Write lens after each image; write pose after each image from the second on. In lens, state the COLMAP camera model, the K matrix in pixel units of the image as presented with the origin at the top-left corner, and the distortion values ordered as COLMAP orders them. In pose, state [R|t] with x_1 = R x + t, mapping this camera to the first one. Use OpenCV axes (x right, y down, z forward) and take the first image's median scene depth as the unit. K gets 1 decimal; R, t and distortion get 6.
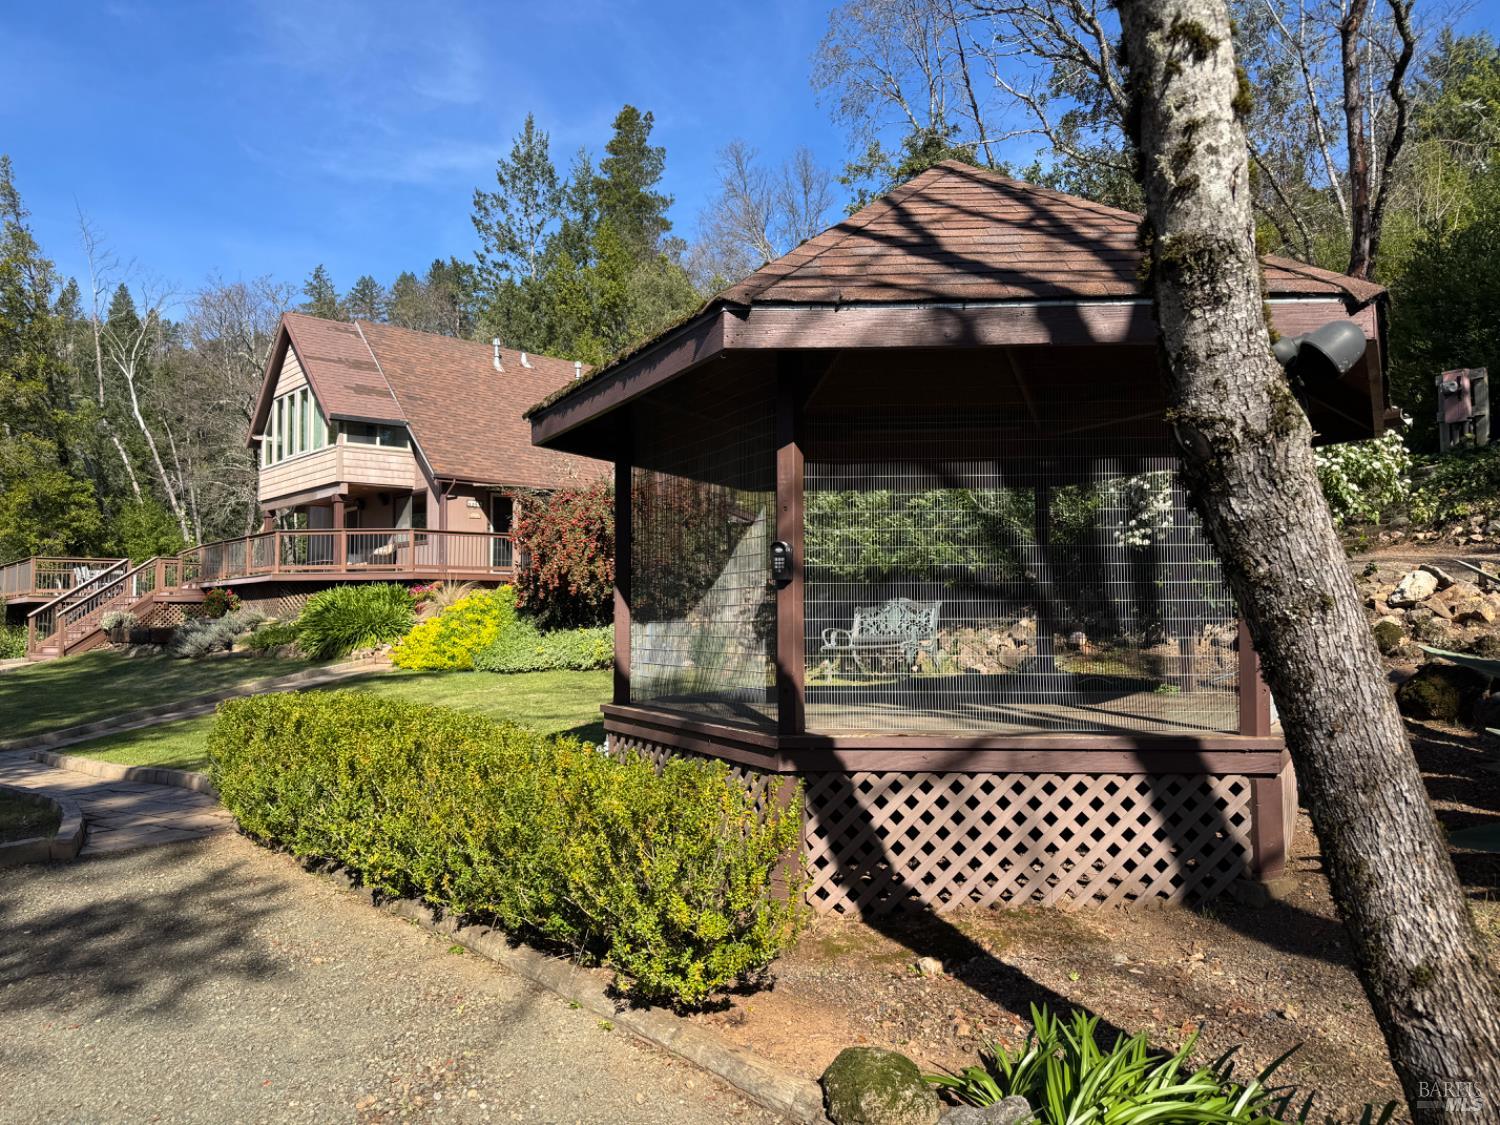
lens RADIAL K [[1032.2, 0, 762.8], [0, 1032.2, 562.3], [0, 0, 1]] dist [0.046485, -0.056193]
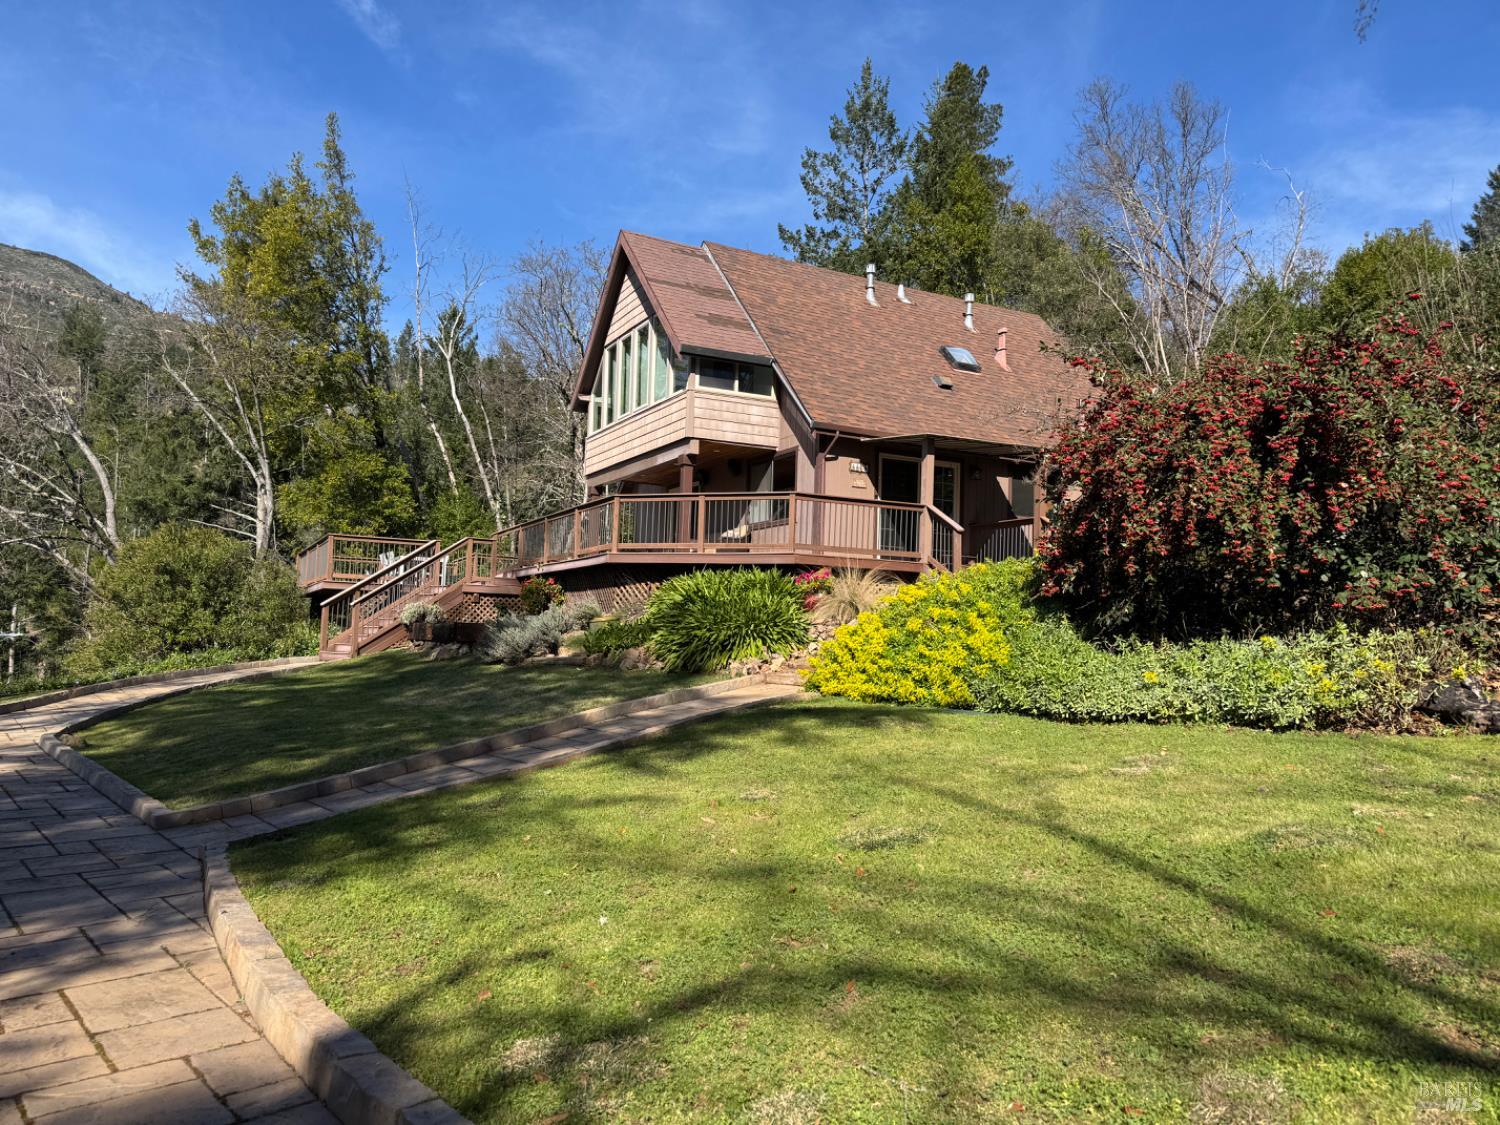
lens RADIAL K [[1032.2, 0, 790.7], [0, 1032.2, 551.3], [0, 0, 1]] dist [0.046485, -0.056193]
pose [[0.973932, 0.012870, -0.226476, -0.156729], [-0.020624, 0.999278, -0.031905, 0.026054], [0.225901, 0.035744, 0.973494, 0.275727]]
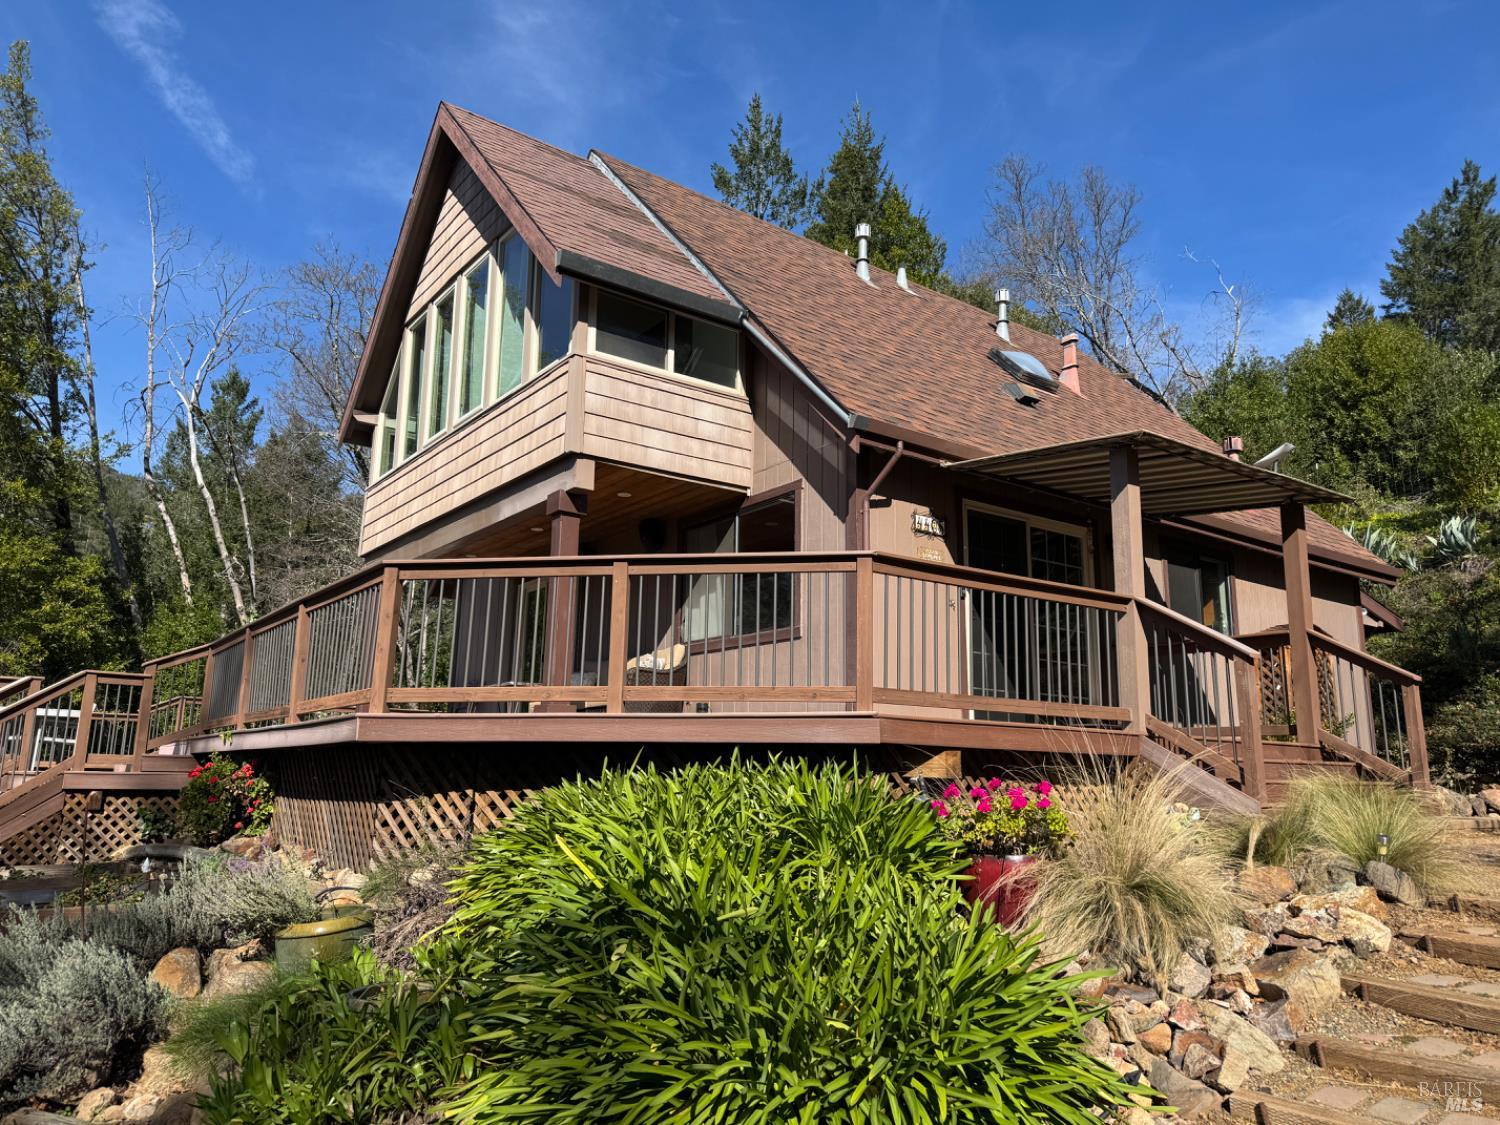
lens RADIAL K [[1032.2, 0, 777.0], [0, 1032.2, 563.7], [0, 0, 1]] dist [0.046485, -0.056193]
pose [[0.995980, 0.000739, -0.089578, -0.292959], [-0.013899, 0.989132, -0.146374, 0.008480], [0.088496, 0.147031, 0.985165, 0.636666]]
